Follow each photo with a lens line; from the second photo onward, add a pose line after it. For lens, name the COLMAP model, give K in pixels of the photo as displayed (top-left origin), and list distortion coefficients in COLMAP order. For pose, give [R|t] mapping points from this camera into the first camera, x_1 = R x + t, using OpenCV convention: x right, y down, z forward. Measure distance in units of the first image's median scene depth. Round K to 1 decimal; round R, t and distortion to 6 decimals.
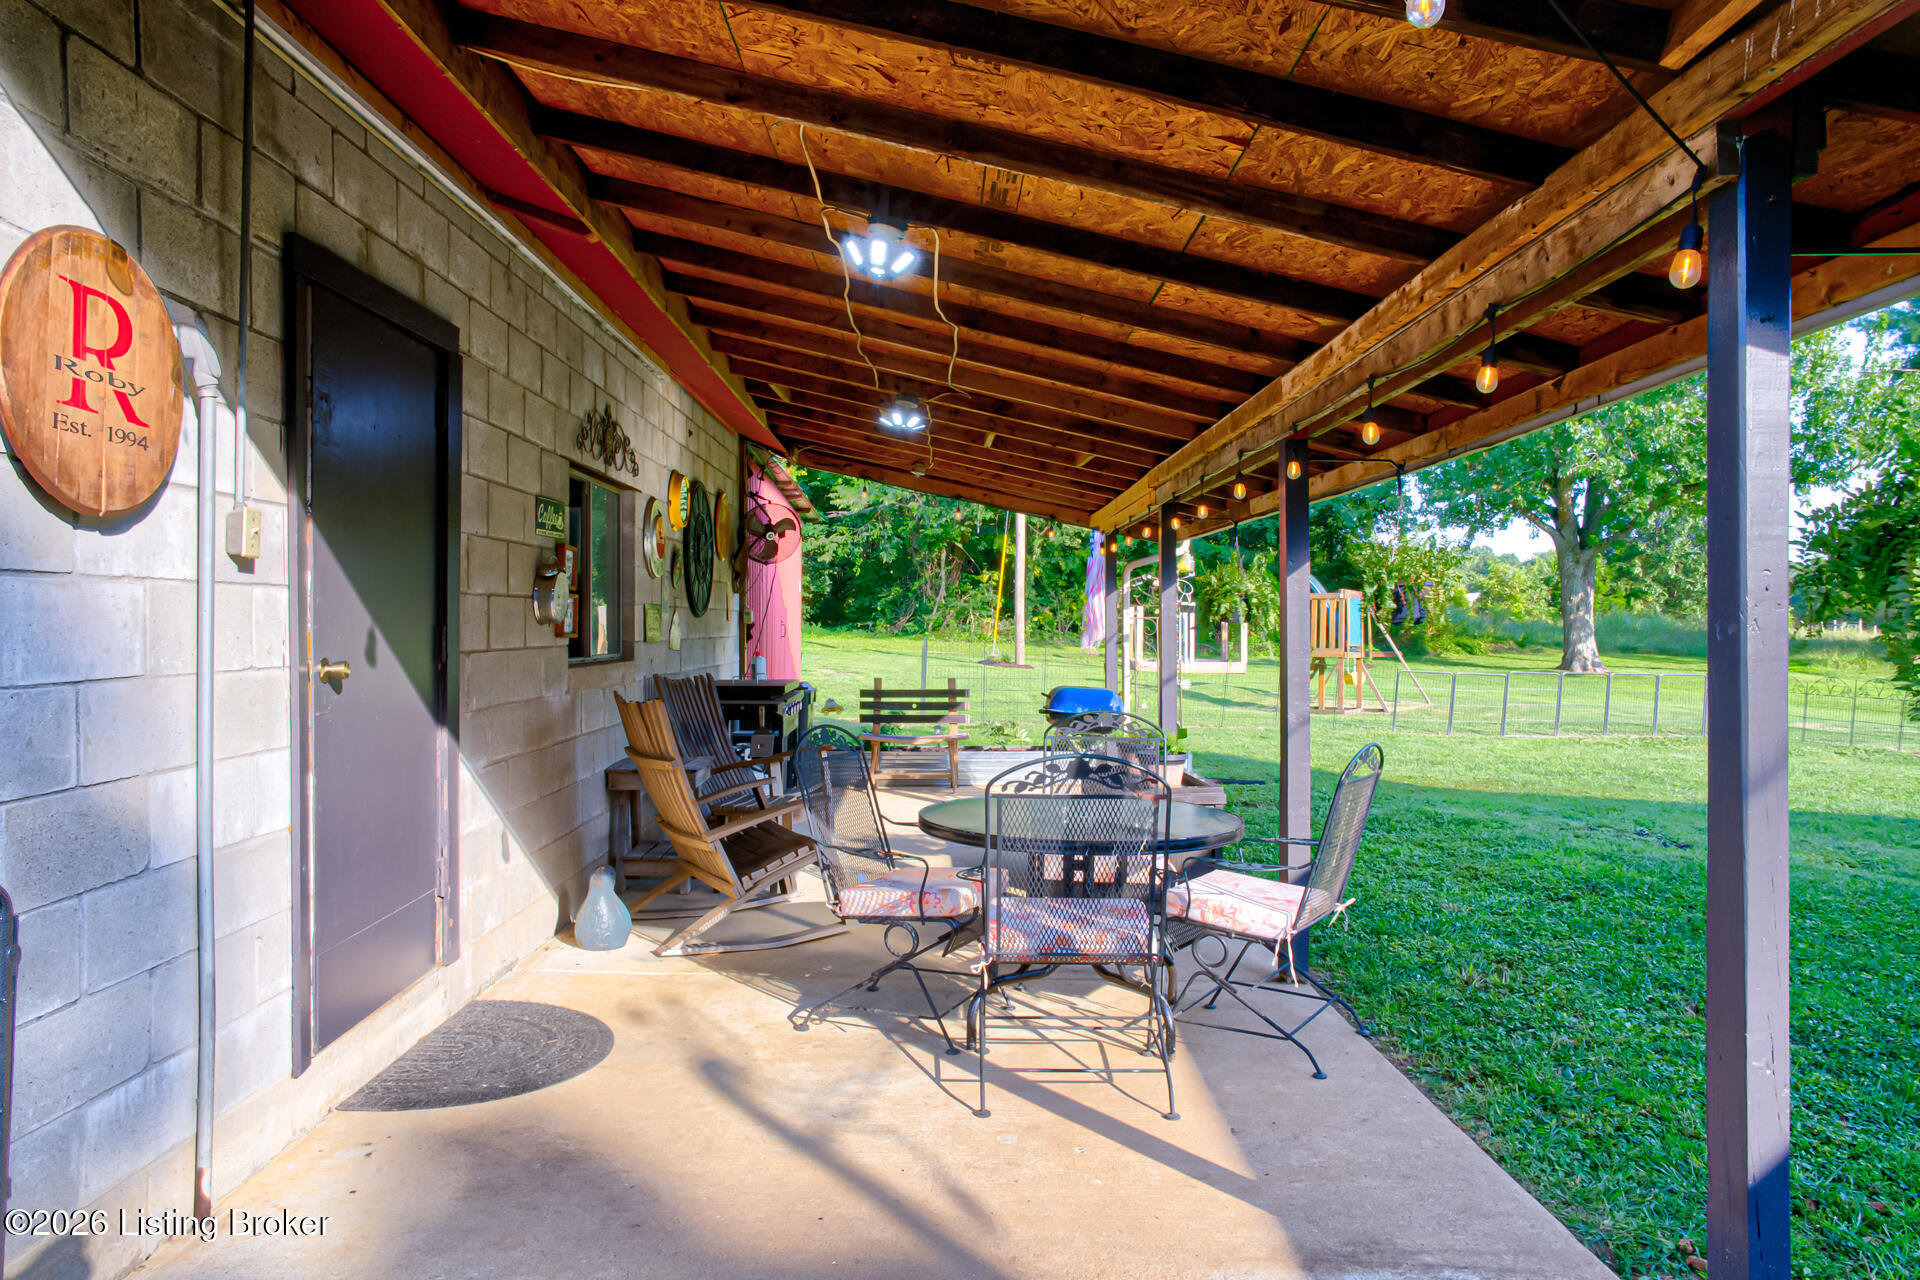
lens RADIAL K [[1298.7, 0, 959.5], [0, 1298.7, 628.6], [0, 0, 1]] dist [-0.055962, 0.052686]
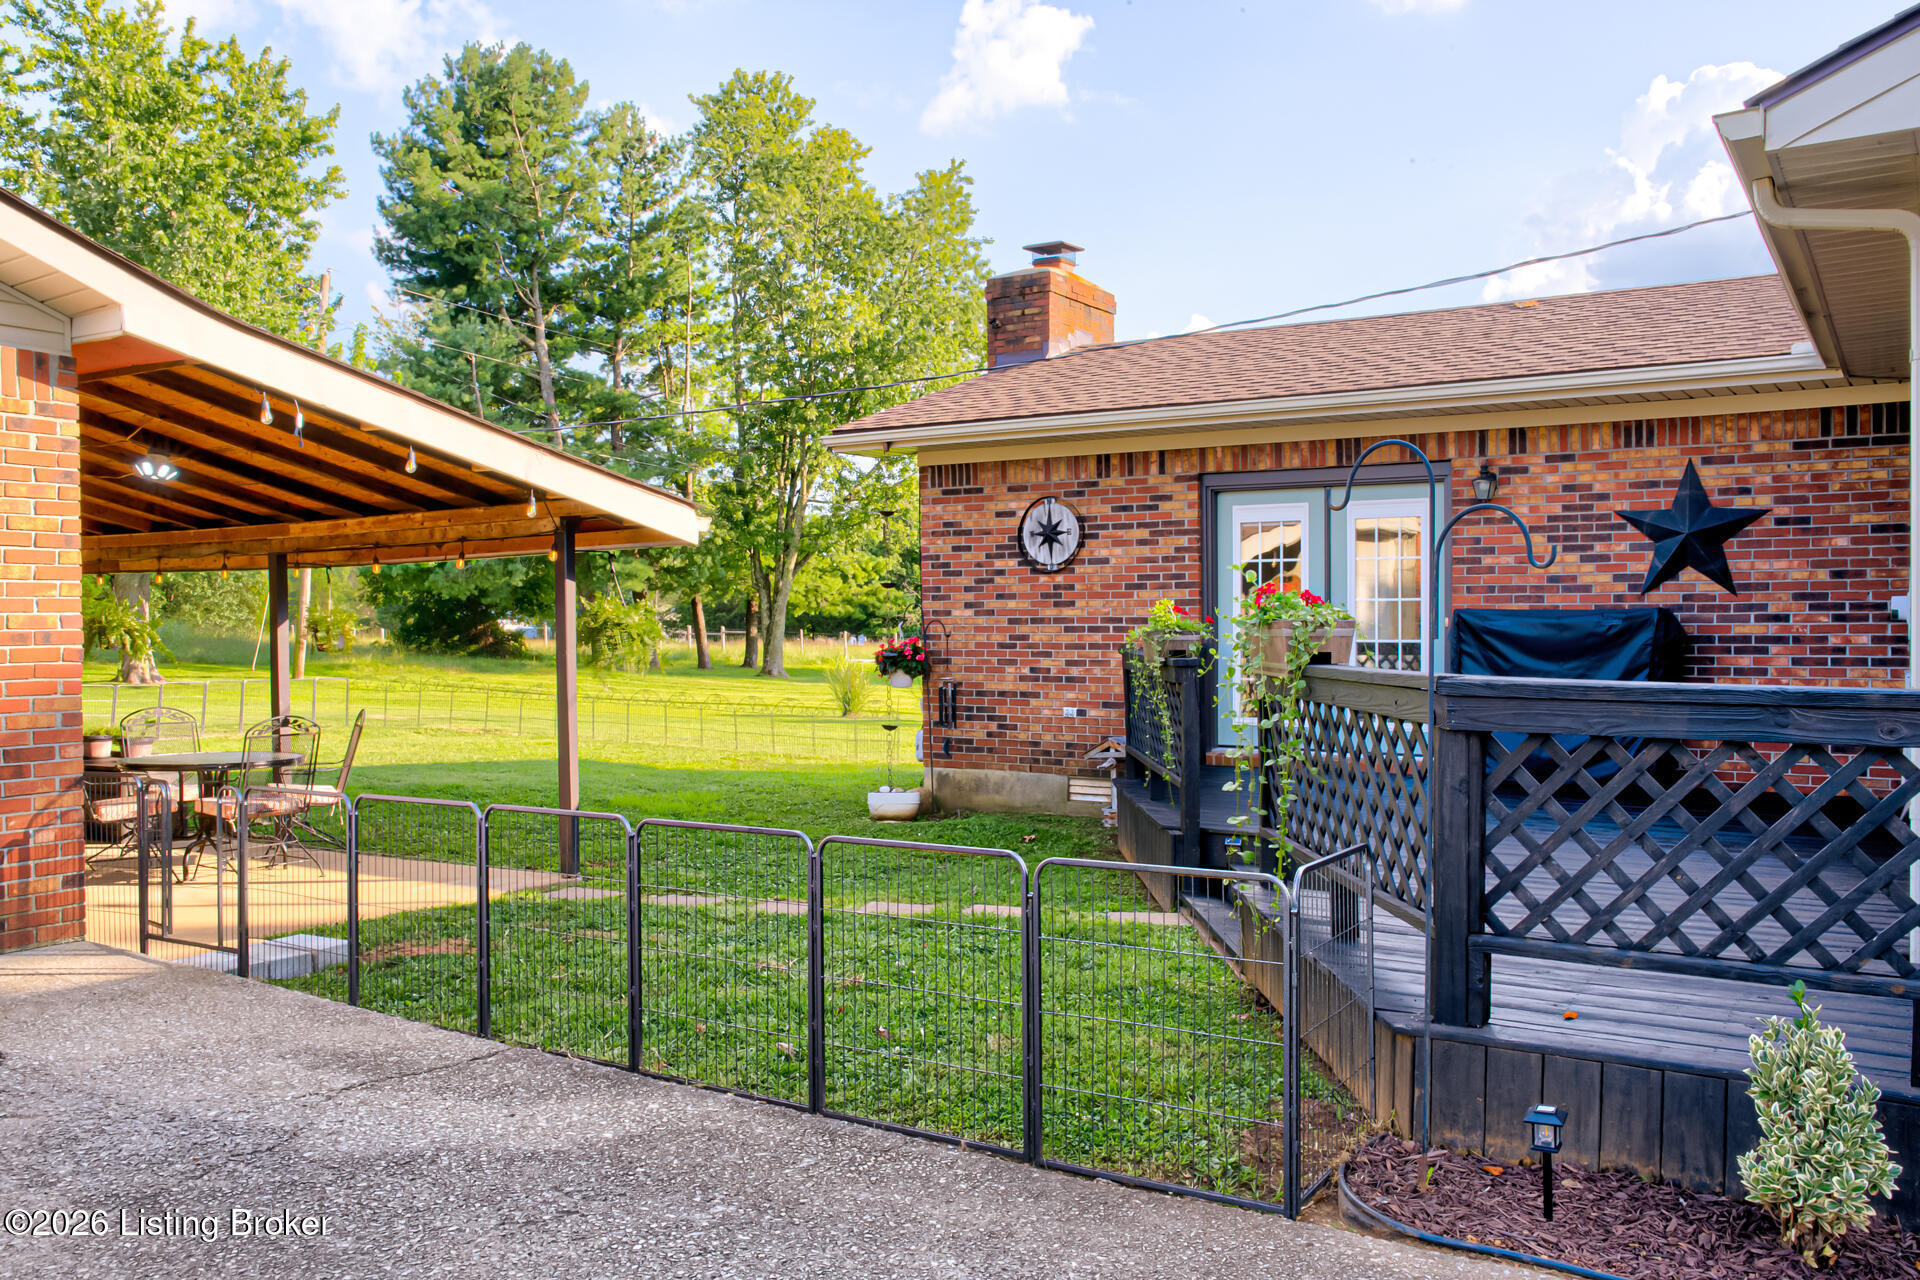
lens RADIAL K [[1536.5, 0, 960.3], [0, 1536.5, 632.0], [0, 0, 1]] dist [-0.050315, 0.048900]
pose [[0.528188, -0.013446, 0.849021, -0.684305], [0.014095, 0.999876, 0.007066, -0.021860], [-0.849010, 0.008235, 0.528312, -0.614678]]
